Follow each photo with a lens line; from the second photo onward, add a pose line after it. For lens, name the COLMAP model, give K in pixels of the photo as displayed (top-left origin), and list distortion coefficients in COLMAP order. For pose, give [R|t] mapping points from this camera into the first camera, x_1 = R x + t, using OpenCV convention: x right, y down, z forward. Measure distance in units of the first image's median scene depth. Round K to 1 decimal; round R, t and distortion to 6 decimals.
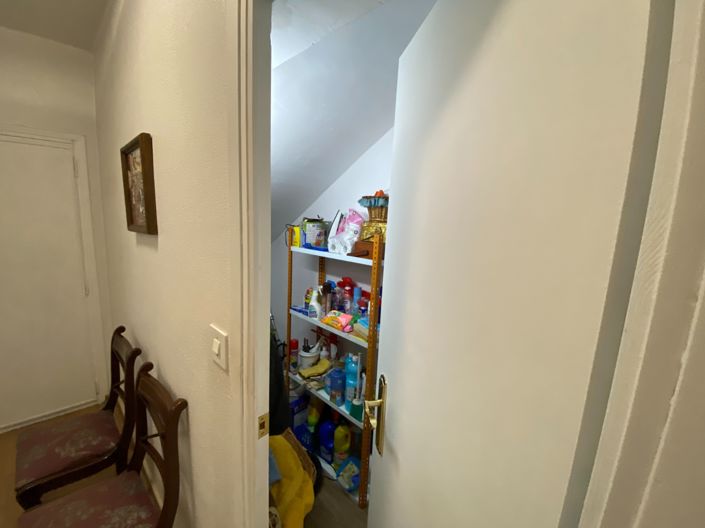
lens RADIAL K [[283.2, 0, 352.6], [0, 283.2, 259.5], [0, 0, 1]] dist [0.020430, -0.020222]
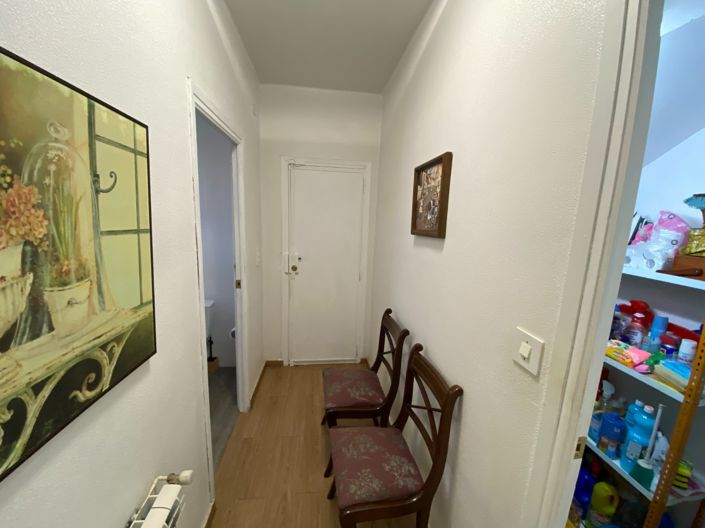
lens RADIAL K [[285.1, 0, 349.4], [0, 285.1, 264.4], [0, 0, 1]] dist [0.020693, -0.020844]
pose [[0.768530, 0.087350, -0.633824, -0.165046], [-0.087169, 0.995695, 0.031526, 0.010750], [0.633848, 0.031021, 0.772835, -0.098959]]
